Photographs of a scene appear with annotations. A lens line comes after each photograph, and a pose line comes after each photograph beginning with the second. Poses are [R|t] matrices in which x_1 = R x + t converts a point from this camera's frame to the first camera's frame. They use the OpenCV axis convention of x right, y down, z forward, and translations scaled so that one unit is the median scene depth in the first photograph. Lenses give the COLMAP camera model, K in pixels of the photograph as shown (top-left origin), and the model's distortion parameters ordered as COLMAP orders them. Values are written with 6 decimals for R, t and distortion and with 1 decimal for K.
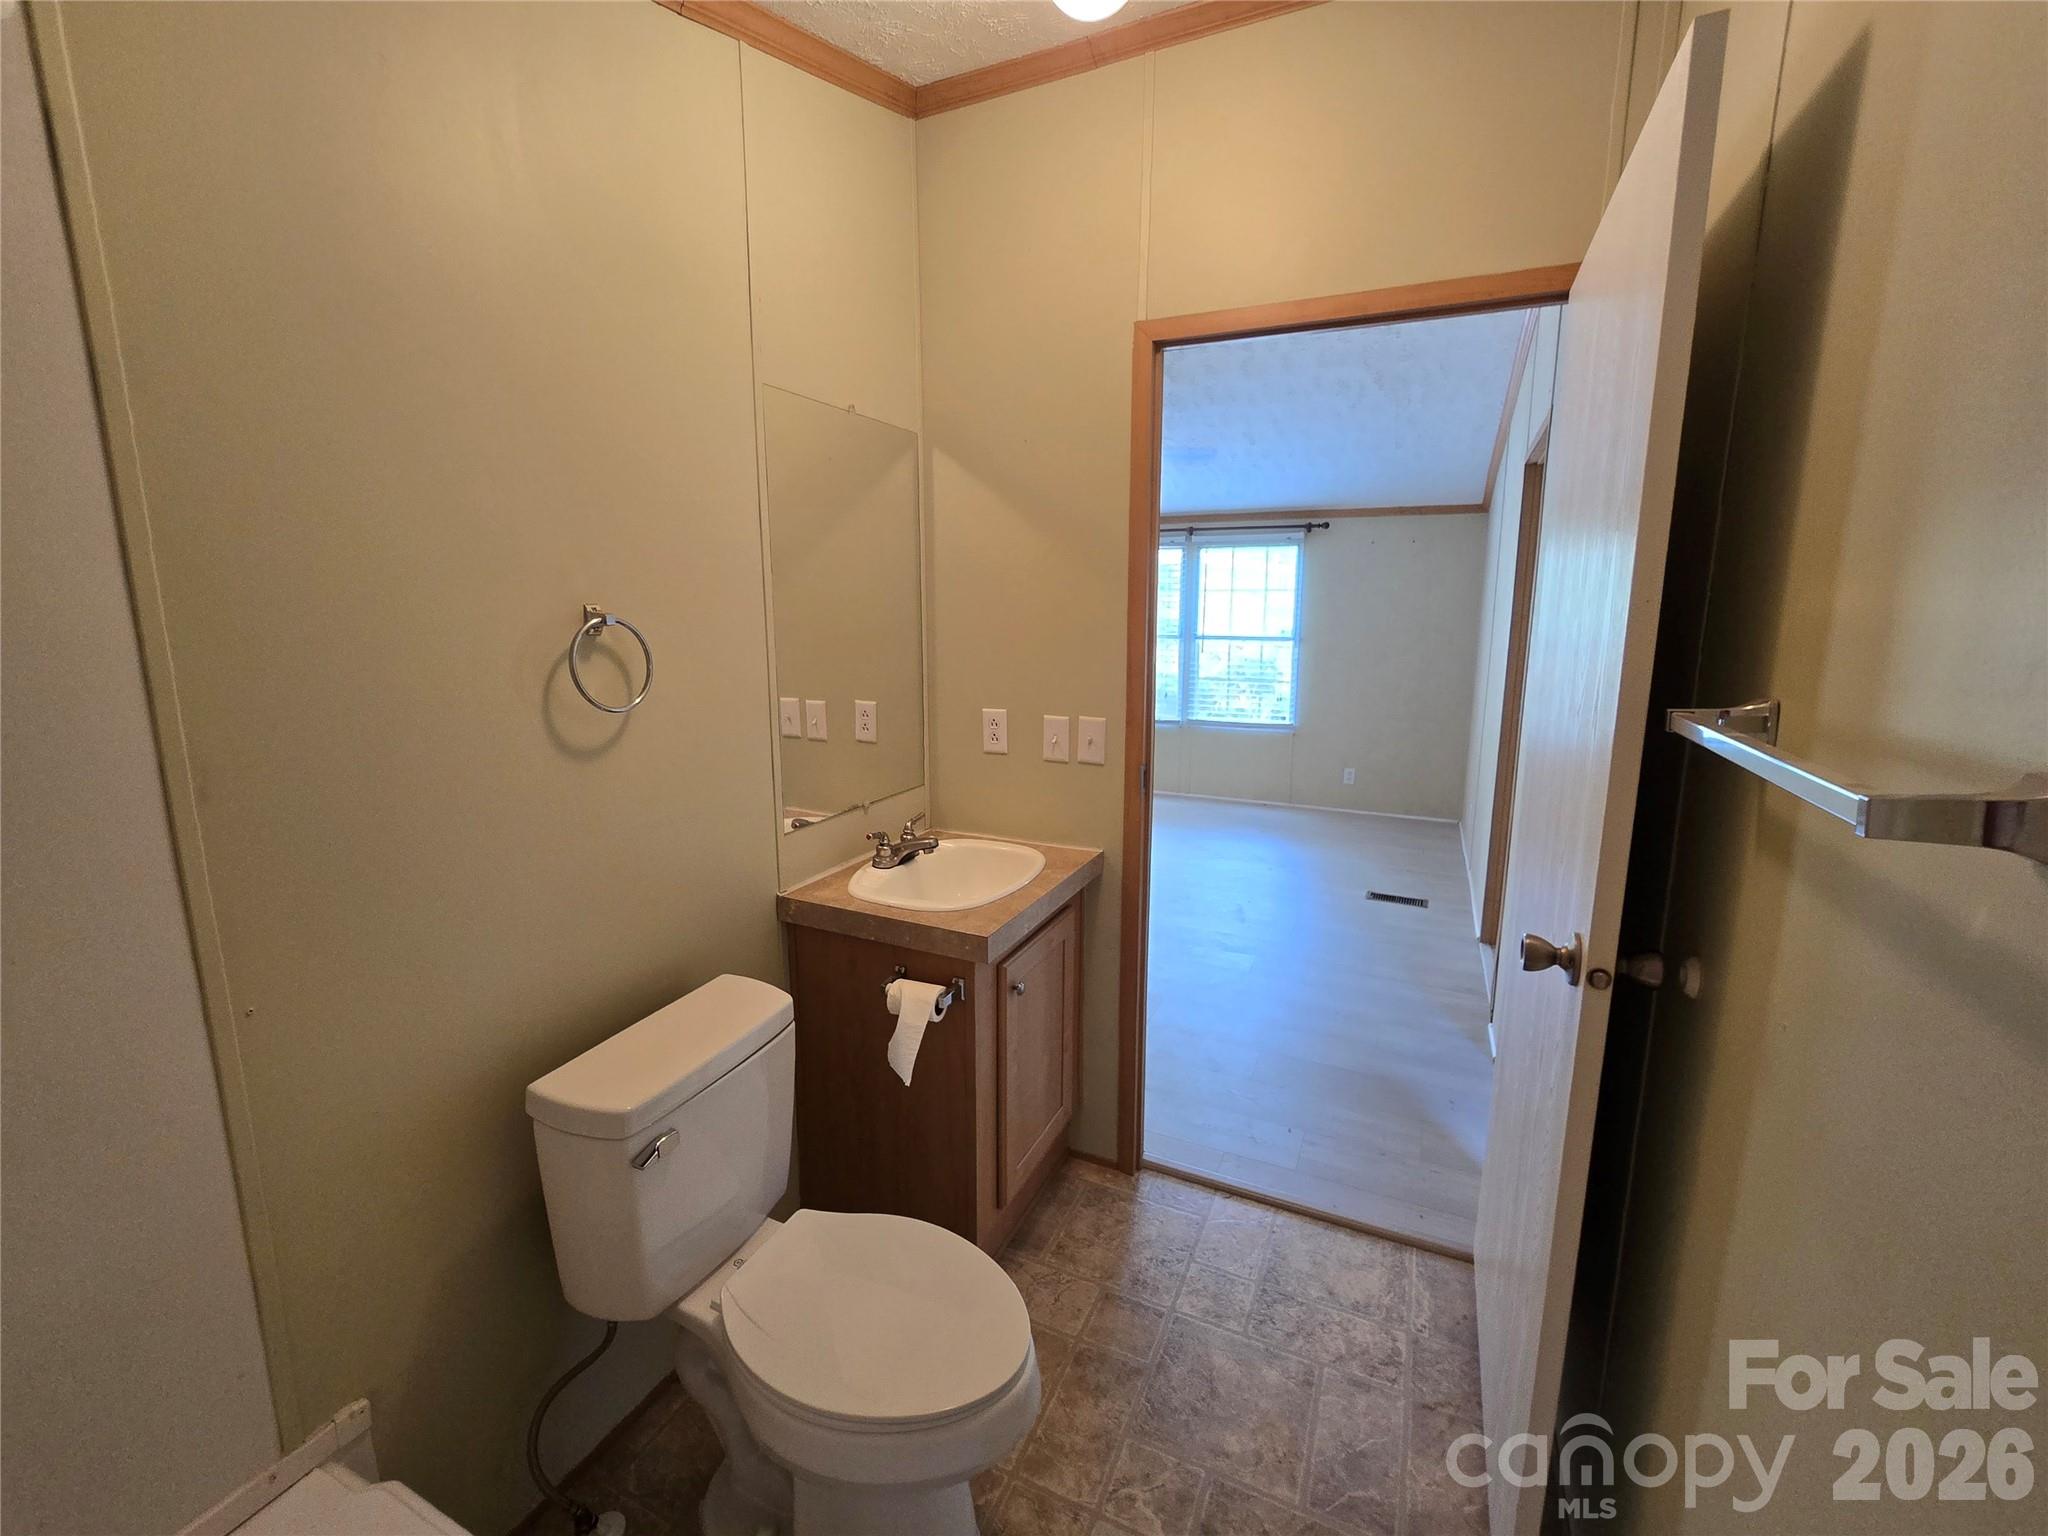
lens RADIAL K [[842.8, 0, 1024.5], [0, 842.8, 749.0], [0, 0, 1]] dist [-0.006293, -0.000392]
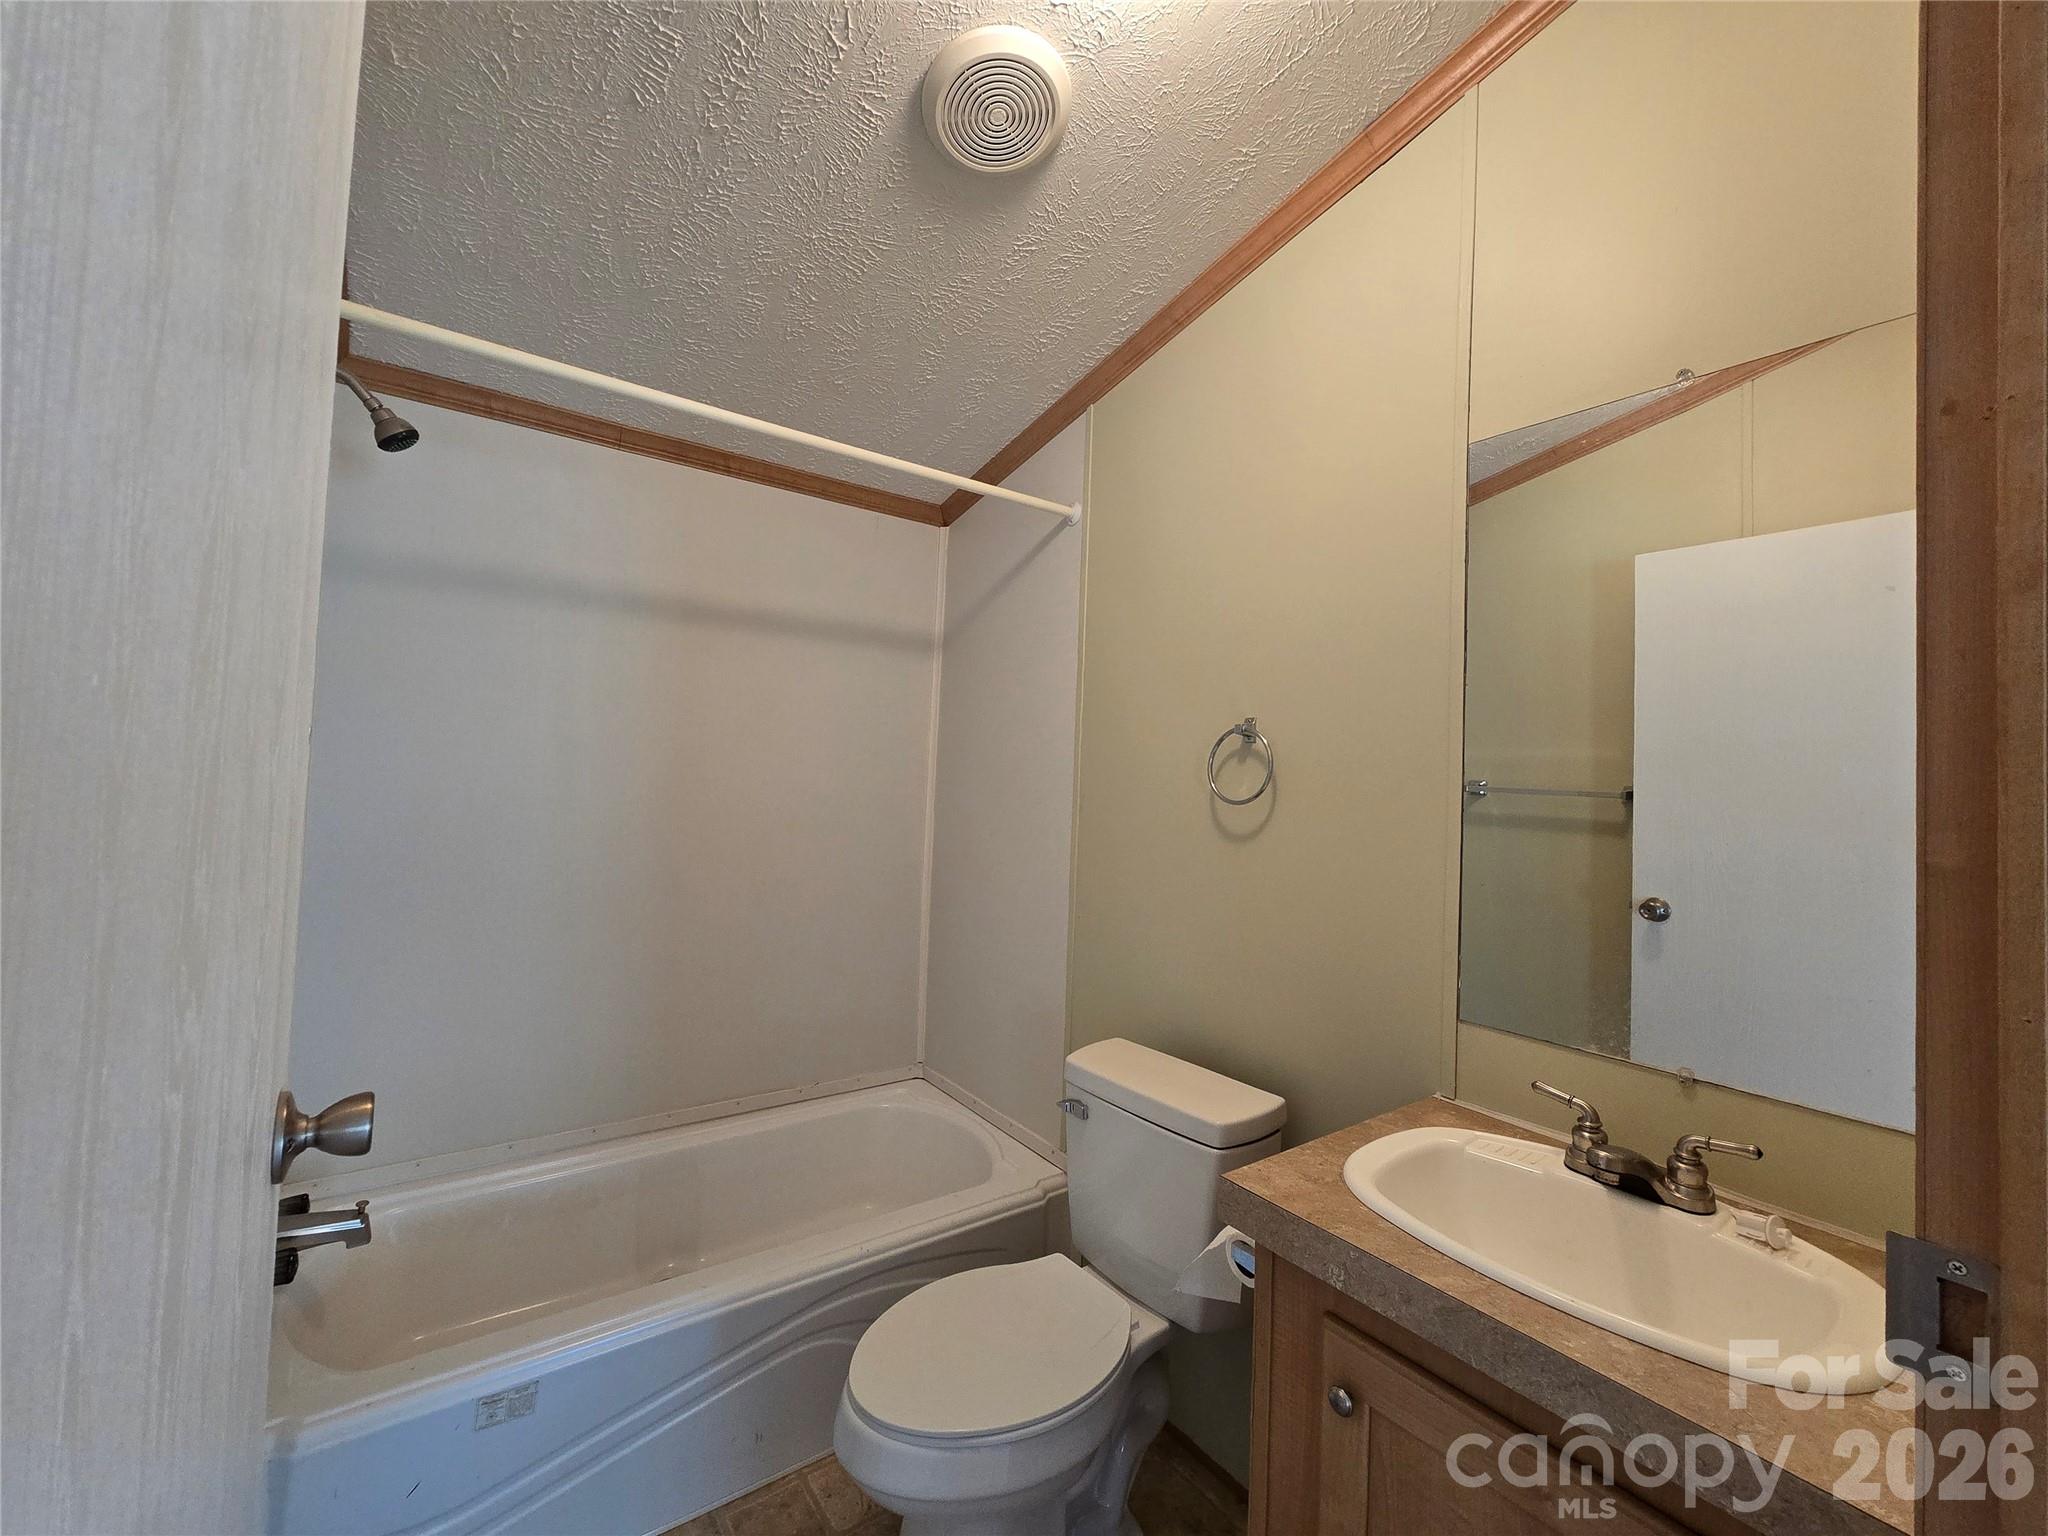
lens RADIAL K [[842.8, 0, 1024.5], [0, 842.8, 749.0], [0, 0, 1]] dist [-0.006293, -0.000392]
pose [[-0.476088, -0.051666, -0.877878, 0.585397], [-0.197506, 0.979052, 0.049490, -0.096003], [0.856931, 0.196948, -0.476319, 1.061630]]
